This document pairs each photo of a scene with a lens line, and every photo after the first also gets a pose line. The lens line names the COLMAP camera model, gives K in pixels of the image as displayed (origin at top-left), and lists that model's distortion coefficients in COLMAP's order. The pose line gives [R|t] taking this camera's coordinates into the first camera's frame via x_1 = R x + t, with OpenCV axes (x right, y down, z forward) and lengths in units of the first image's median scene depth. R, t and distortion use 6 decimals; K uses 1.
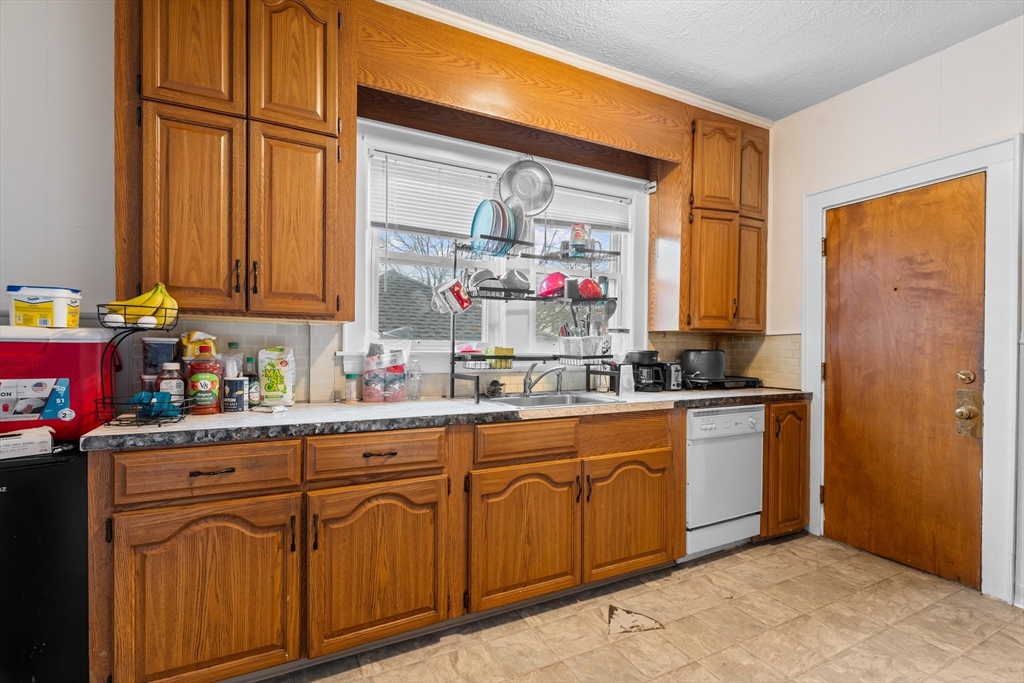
lens RADIAL K [[489.3, 0, 514.7], [0, 489.3, 344.3], [0, 0, 1]] dist [0.006206, -0.001469]
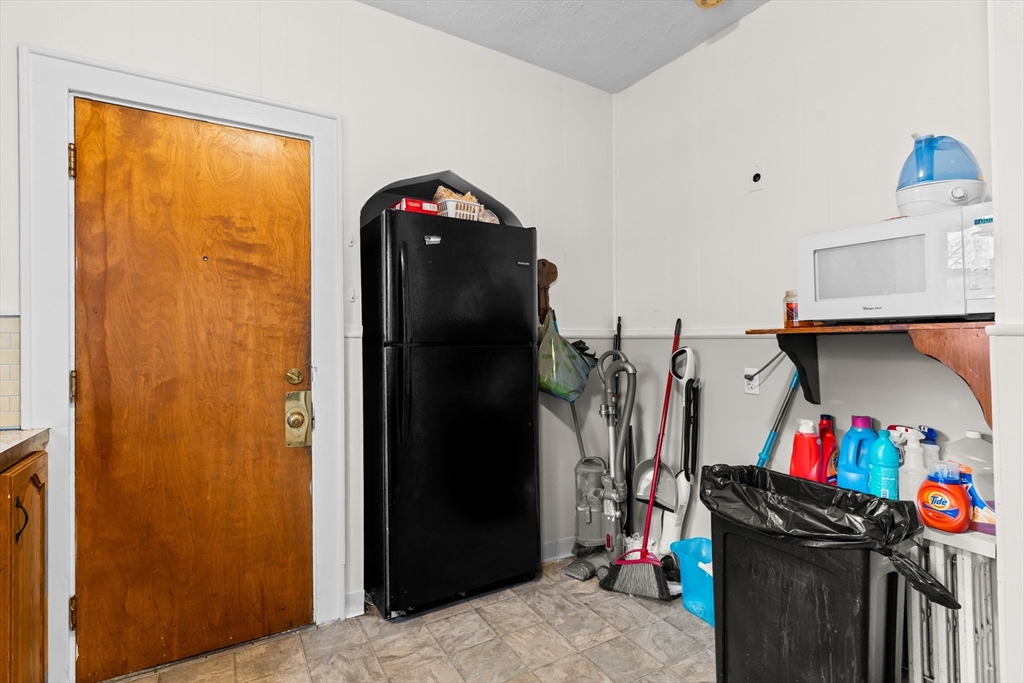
lens RADIAL K [[489.3, 0, 512.9], [0, 489.3, 332.6], [0, 0, 1]] dist [0.006206, -0.001469]
pose [[-0.064029, 0.007322, 0.997921, 0.055271], [-0.004202, 0.999962, -0.007607, -0.003521], [-0.997939, -0.004680, -0.063995, 0.632132]]
